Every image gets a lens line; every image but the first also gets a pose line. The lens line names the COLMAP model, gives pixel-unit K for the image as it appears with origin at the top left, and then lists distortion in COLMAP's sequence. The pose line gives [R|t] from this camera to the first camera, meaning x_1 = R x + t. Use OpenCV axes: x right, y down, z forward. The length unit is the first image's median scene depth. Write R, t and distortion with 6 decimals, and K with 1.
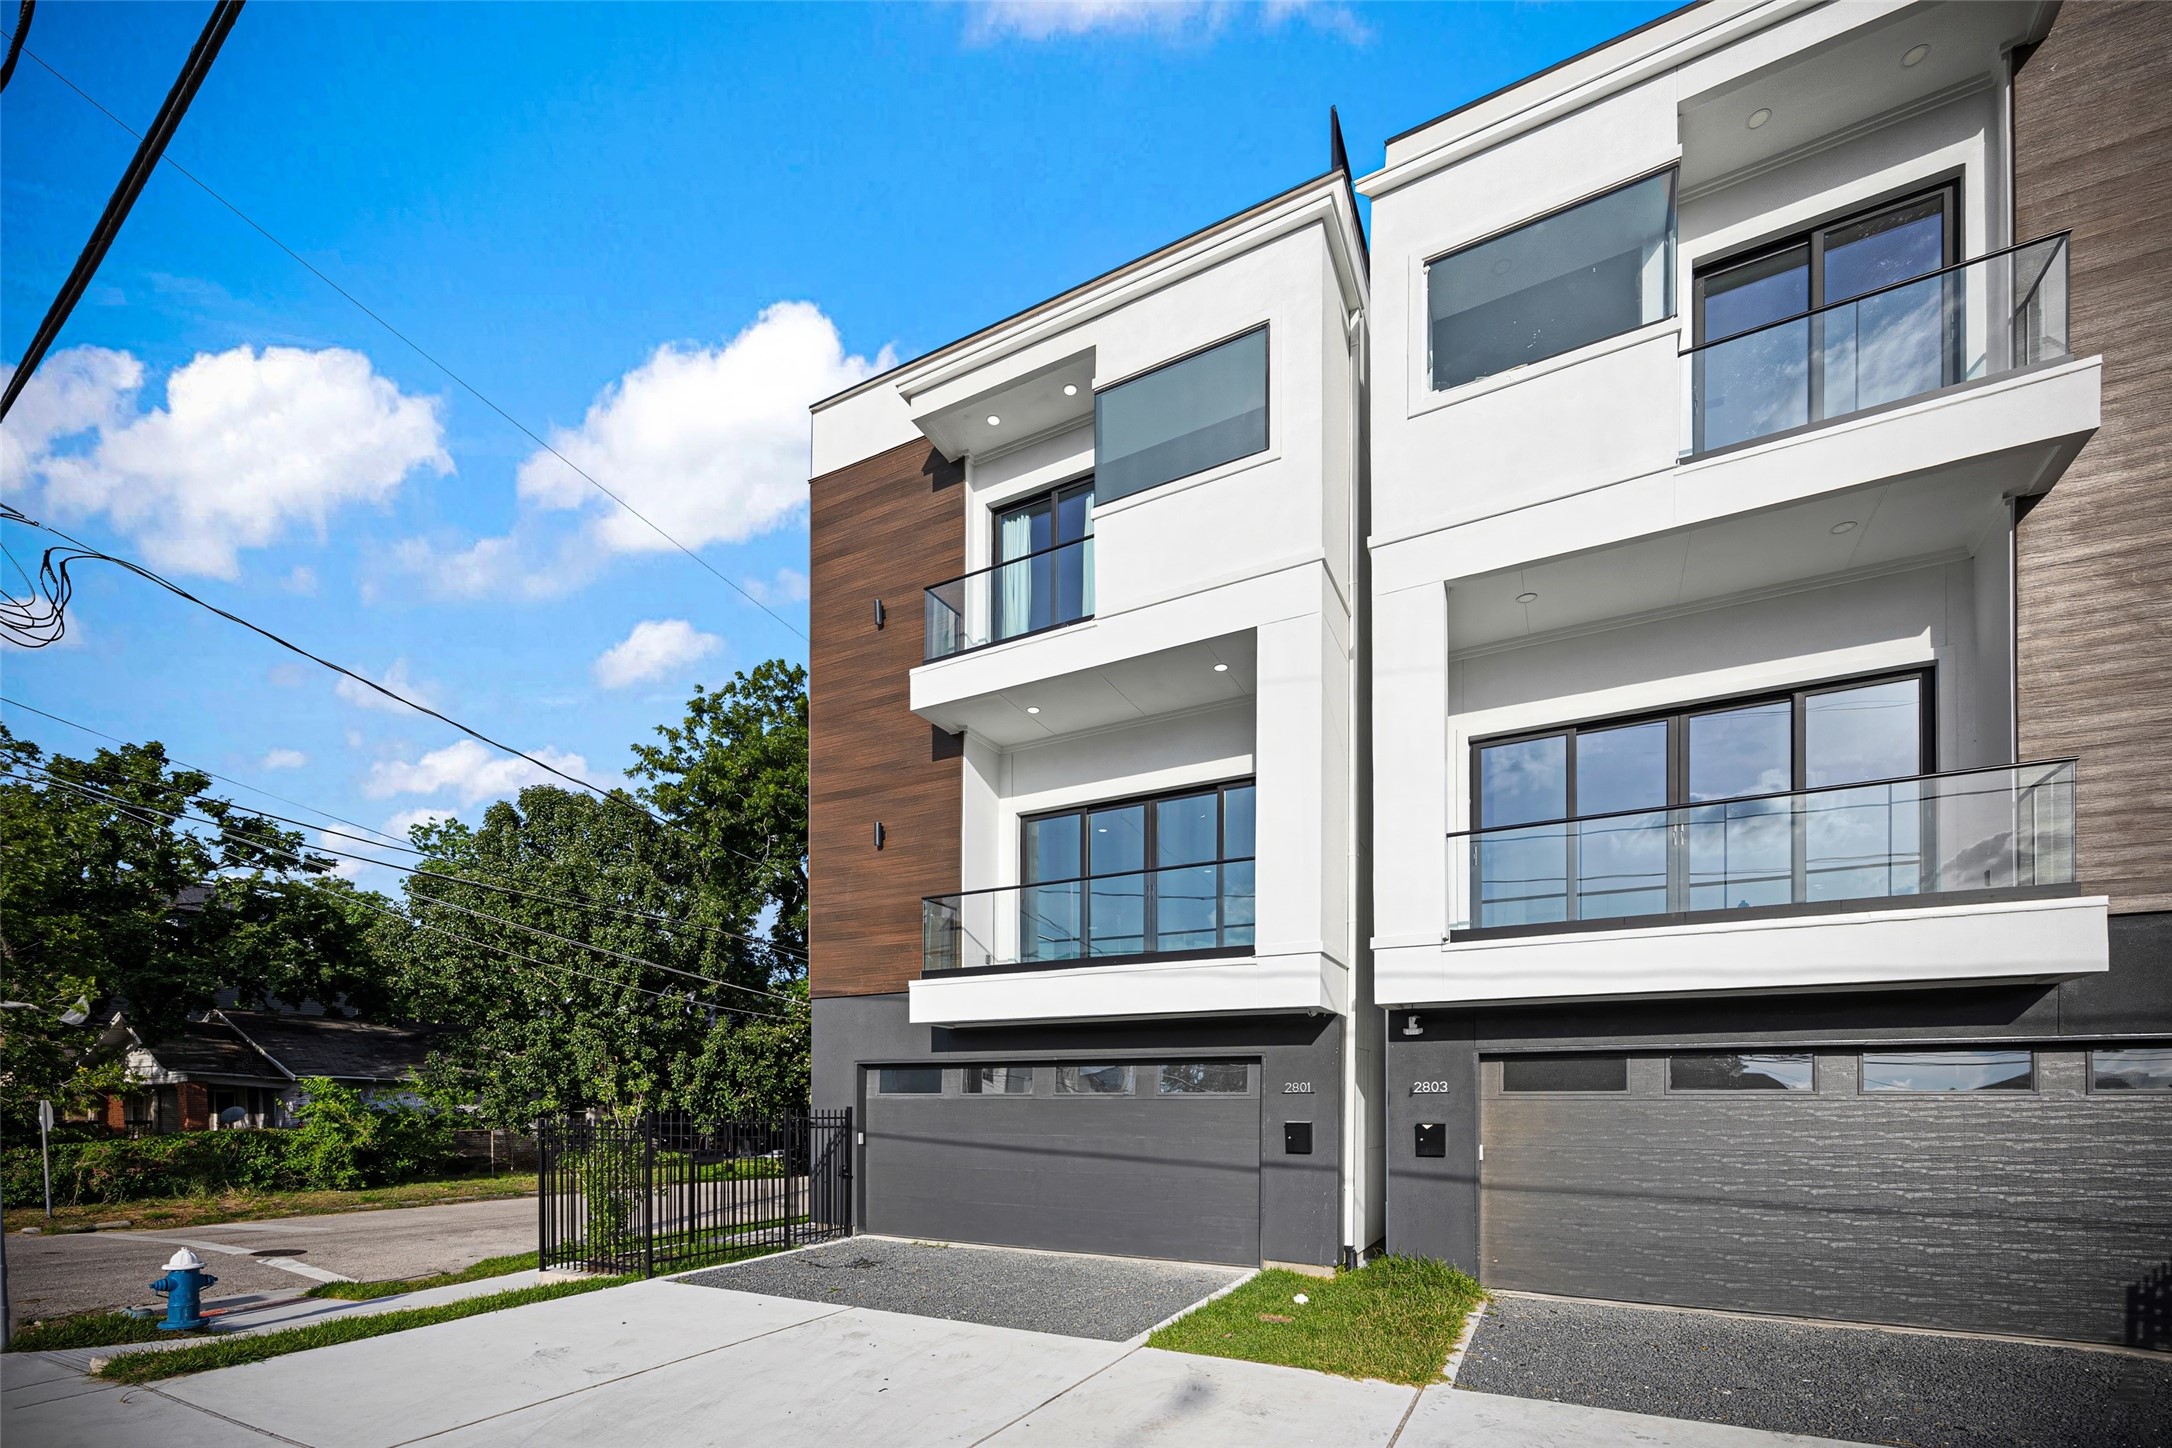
lens RADIAL K [[836.7, 0, 1086.0], [0, 836.7, 724.0], [0, 0, 1]] dist [0.000128, 0.000035]
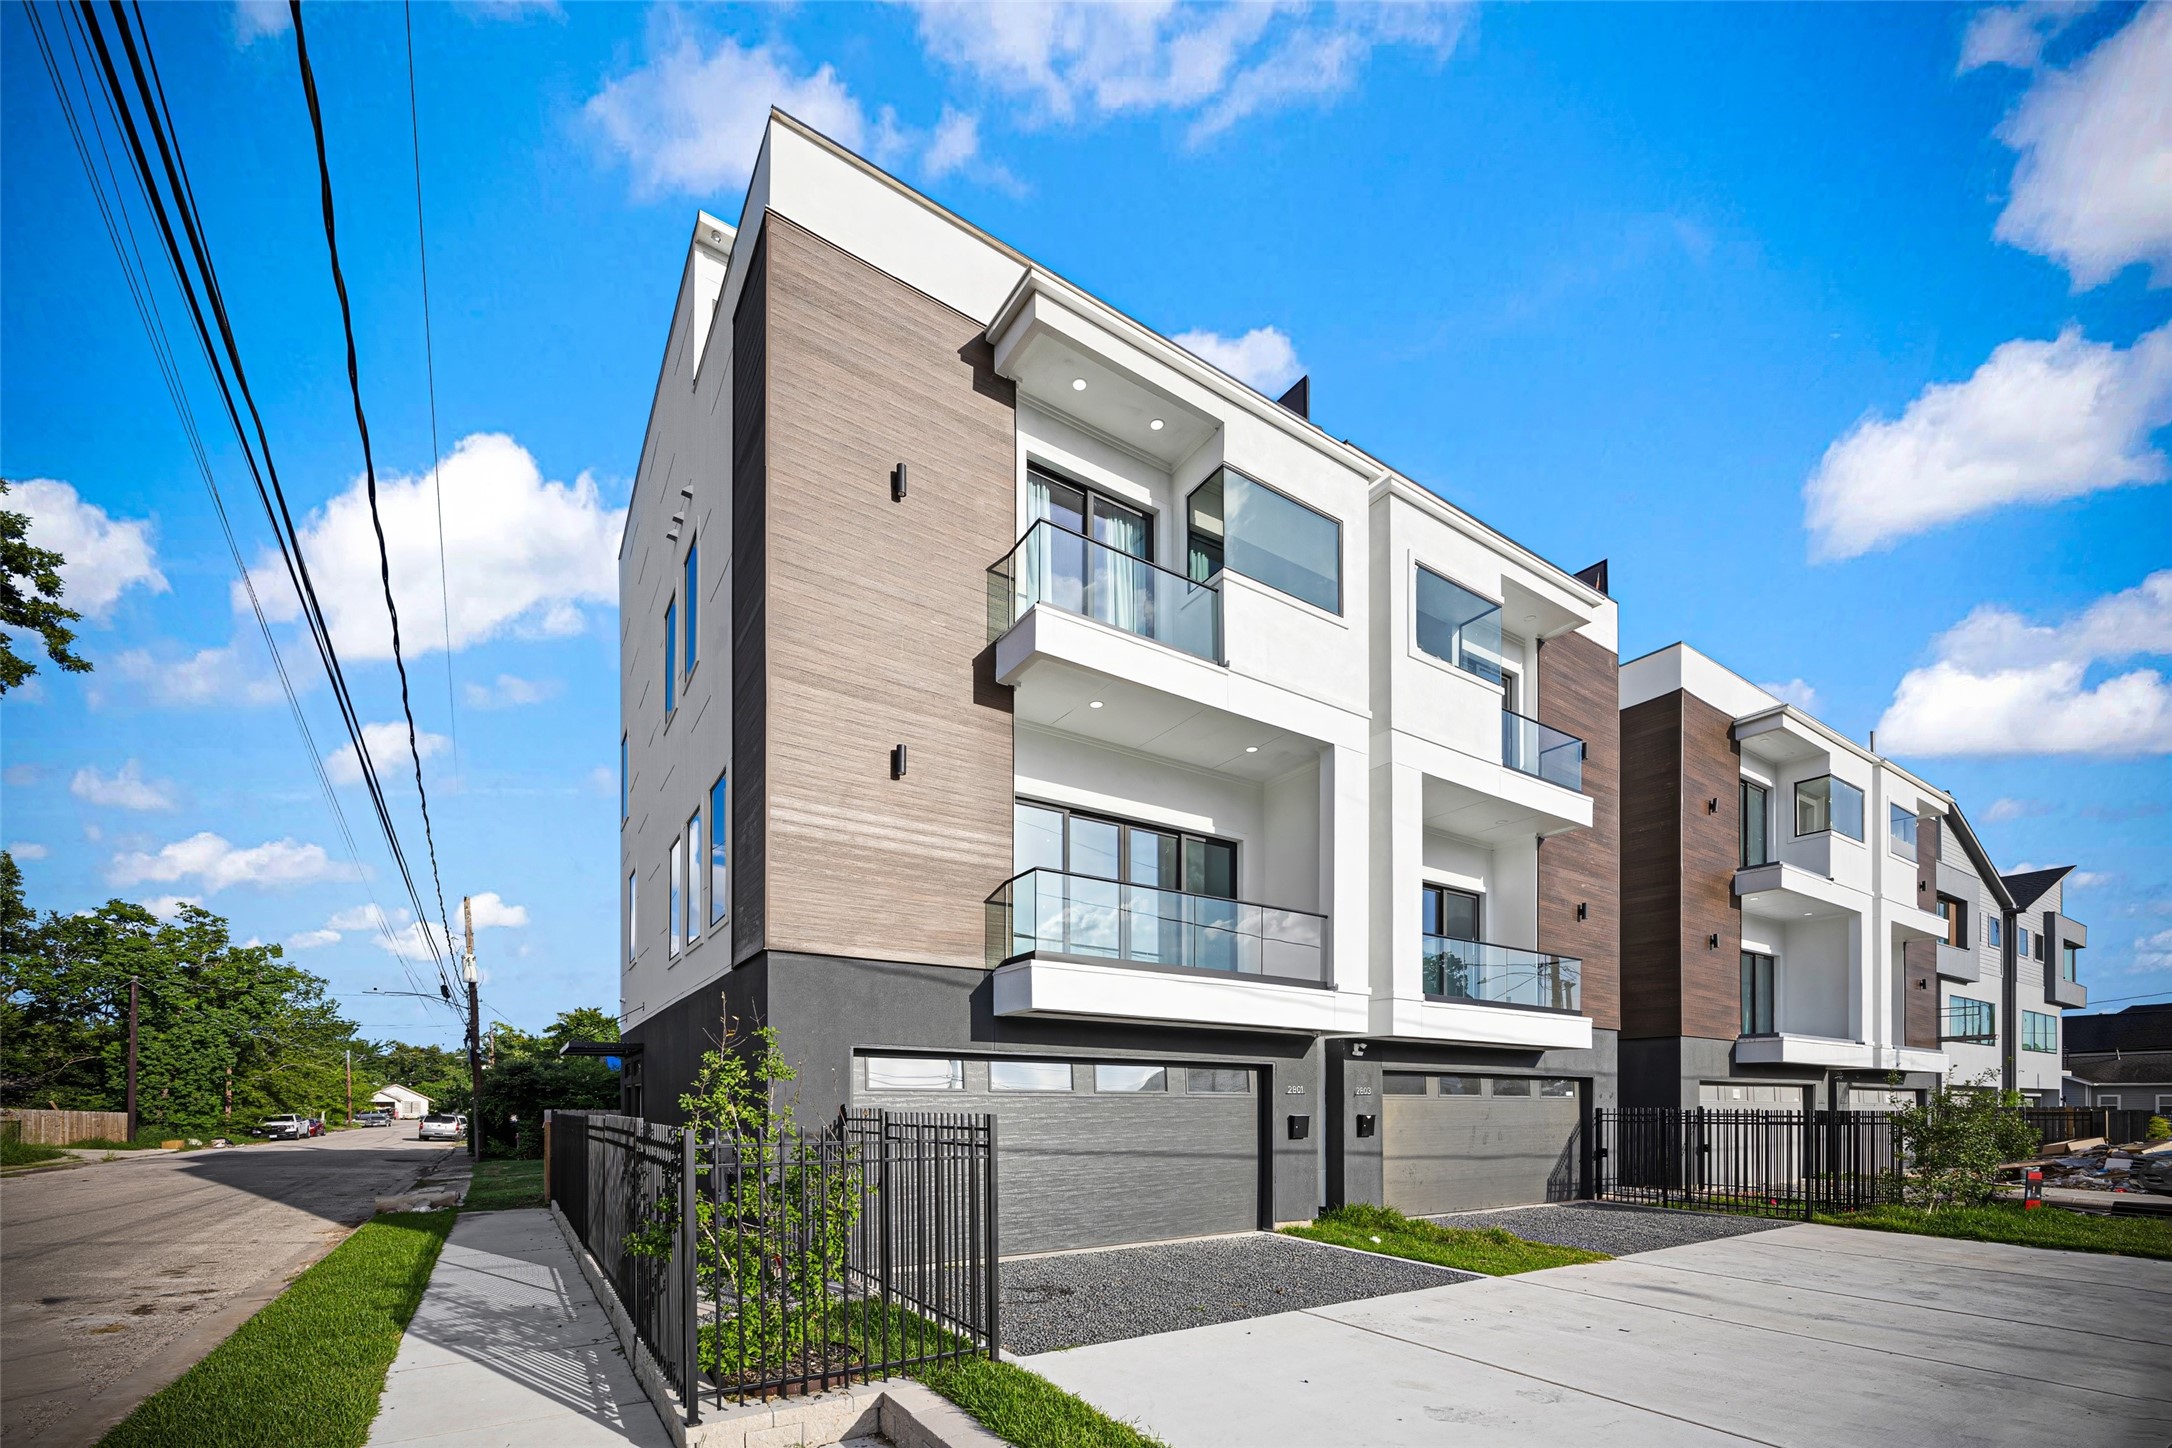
lens RADIAL K [[836.7, 0, 1086.0], [0, 836.7, 724.0], [0, 0, 1]] dist [0.000128, 0.000035]
pose [[0.489371, 0.359843, 0.794373, -1.137318], [-0.373159, 0.909700, -0.182202, 0.258491], [-0.788206, -0.207264, 0.579460, 0.577251]]
